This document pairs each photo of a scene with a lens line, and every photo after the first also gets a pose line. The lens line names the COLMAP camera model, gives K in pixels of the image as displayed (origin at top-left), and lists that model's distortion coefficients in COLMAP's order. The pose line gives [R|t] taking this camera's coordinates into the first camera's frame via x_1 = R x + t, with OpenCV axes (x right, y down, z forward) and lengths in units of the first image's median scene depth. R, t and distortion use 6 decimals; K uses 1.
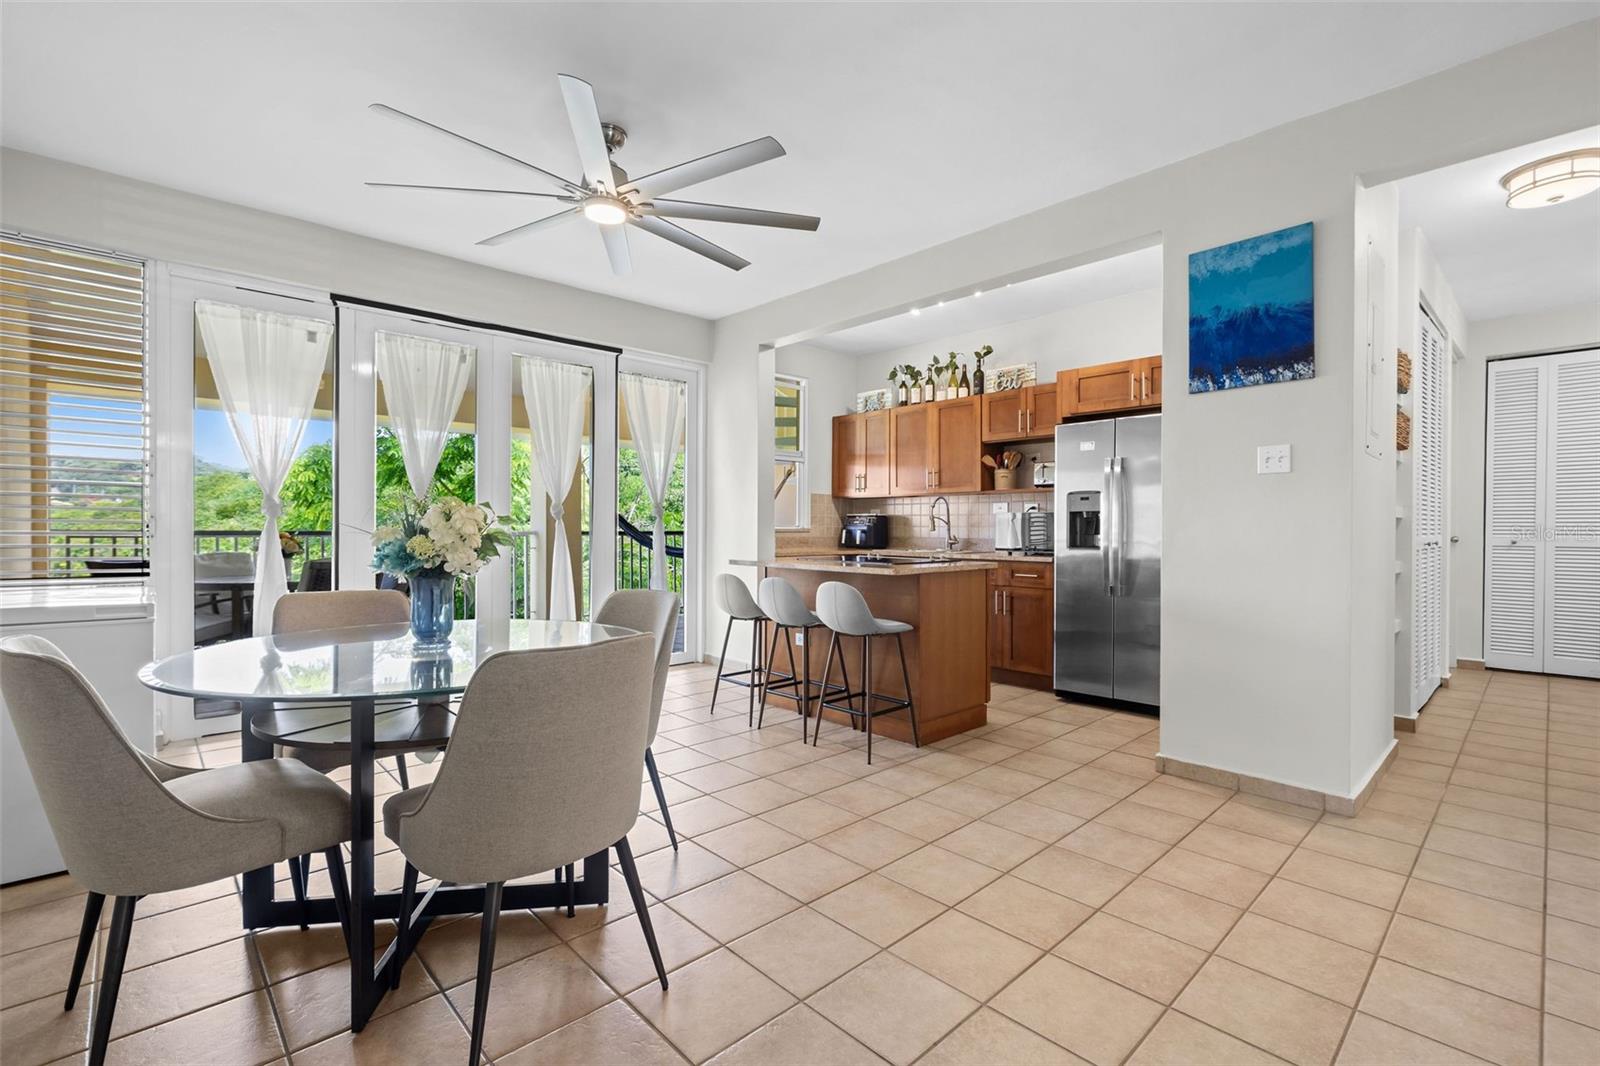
lens RADIAL K [[723.5, 0, 805.8], [0, 723.5, 530.9], [0, 0, 1]] dist [-0.000047, 0.000476]
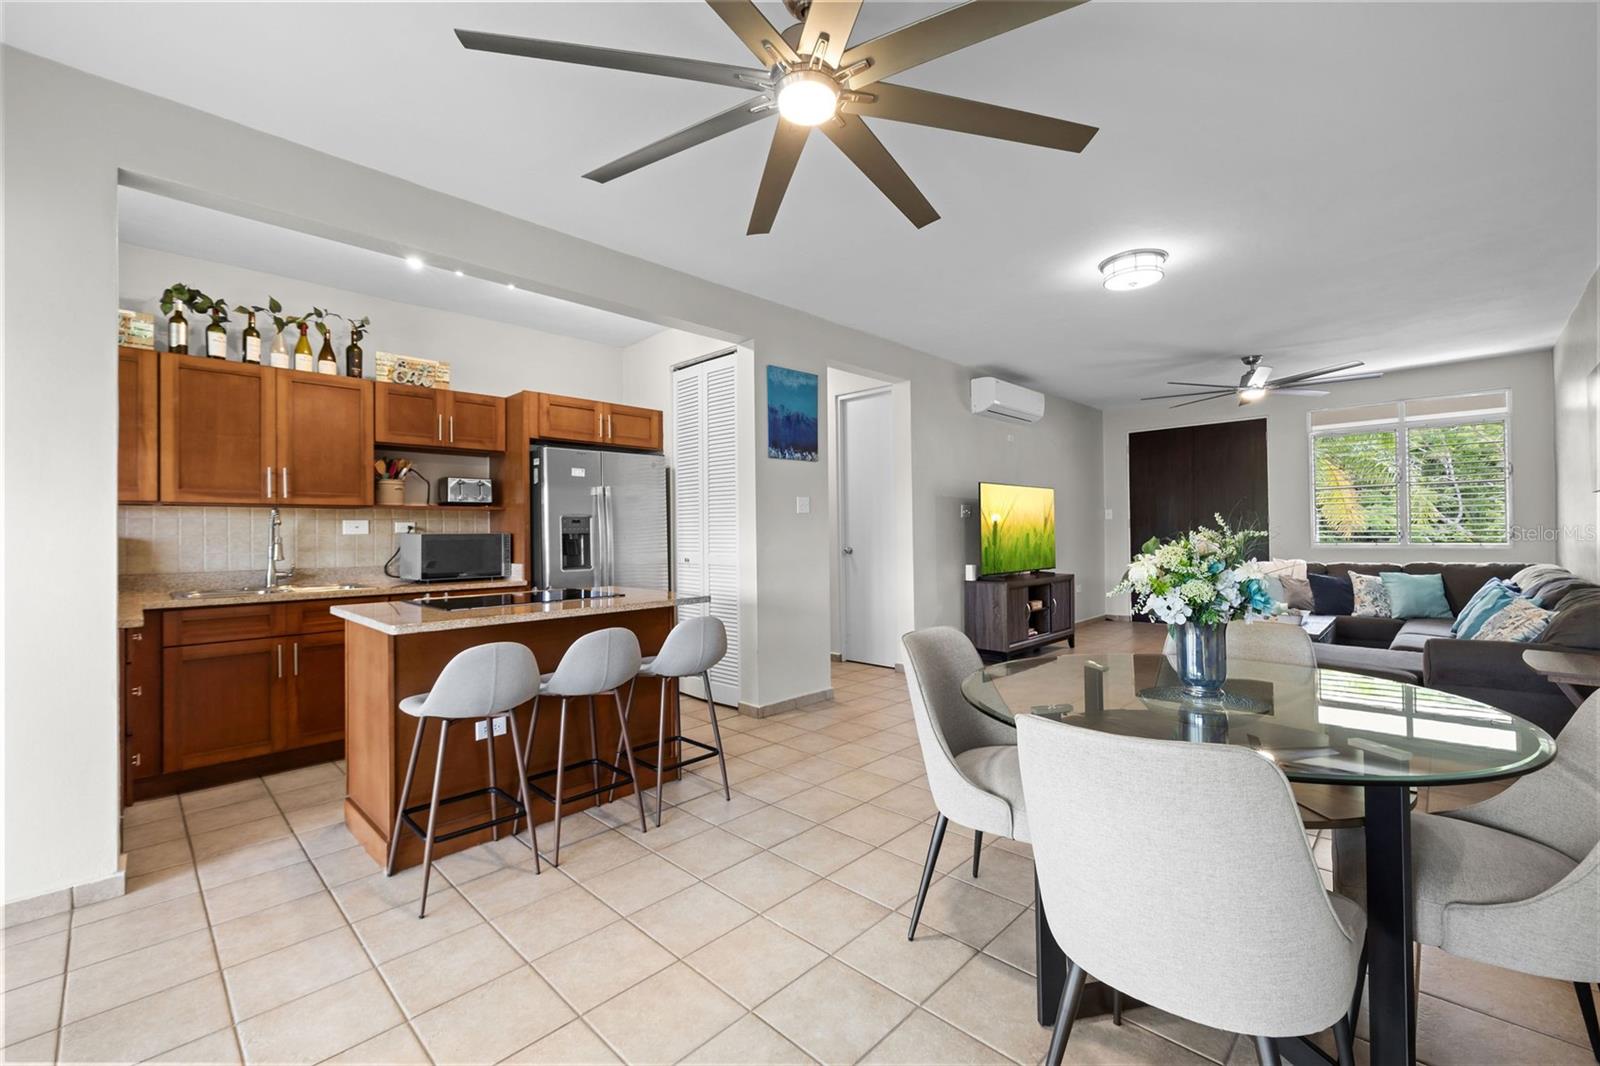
lens RADIAL K [[678.4, 0, 808.9], [0, 678.4, 529.0], [0, 0, 1]] dist [-0.004821, -0.000087]
pose [[-0.057794, 0.000808, 0.998328, -0.864029], [0.014695, 0.999892, 0.000042, -0.039194], [-0.998220, 0.014673, -0.057800, 0.988167]]
